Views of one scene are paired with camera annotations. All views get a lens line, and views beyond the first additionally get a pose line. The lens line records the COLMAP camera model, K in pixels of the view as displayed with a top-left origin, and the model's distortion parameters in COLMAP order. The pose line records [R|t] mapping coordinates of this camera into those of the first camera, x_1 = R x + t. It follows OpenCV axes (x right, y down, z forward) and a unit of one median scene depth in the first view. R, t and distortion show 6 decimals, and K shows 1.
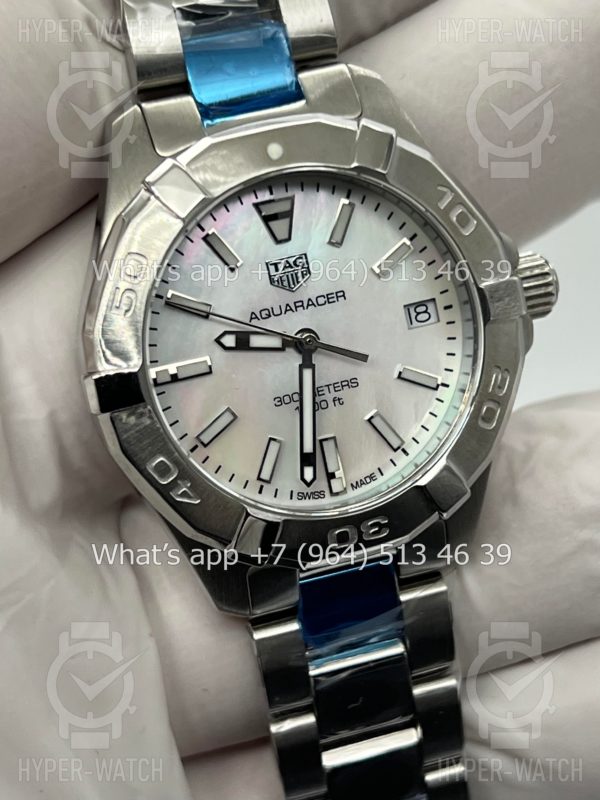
lens RADIAL K [[1810.5, 0, 300.0], [0, 1810.5, 400.0], [0, 0, 1]] dist [0.215930, -0.166535]
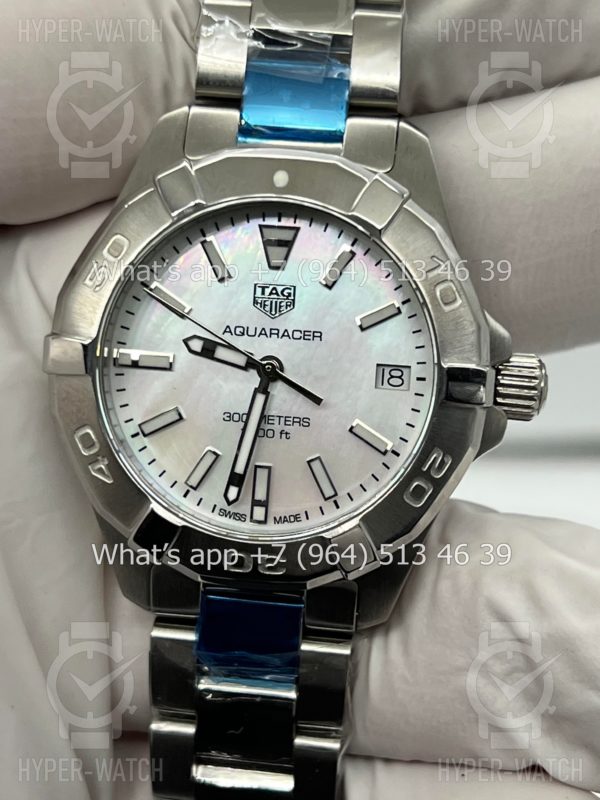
lens RADIAL K [[1810.5, 0, 300.0], [0, 1810.5, 400.0], [0, 0, 1]] dist [0.215930, -0.166535]
pose [[0.910347, 0.288460, -0.296747, 0.326622], [-0.302356, 0.953195, -0.000976, -0.019595], [0.282576, 0.090612, 0.954956, 0.033864]]
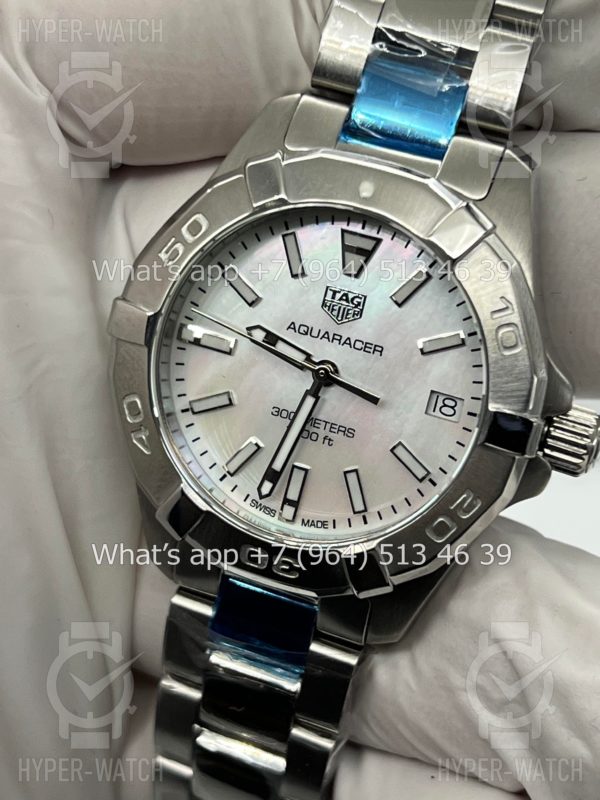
lens RADIAL K [[1810.5, 0, 300.0], [0, 1810.5, 400.0], [0, 0, 1]] dist [0.215930, -0.166535]
pose [[0.783937, 0.481069, -0.392449, 0.397470], [-0.472629, 0.872322, 0.125205, -0.139461], [0.402574, 0.087330, 0.911212, 0.073095]]
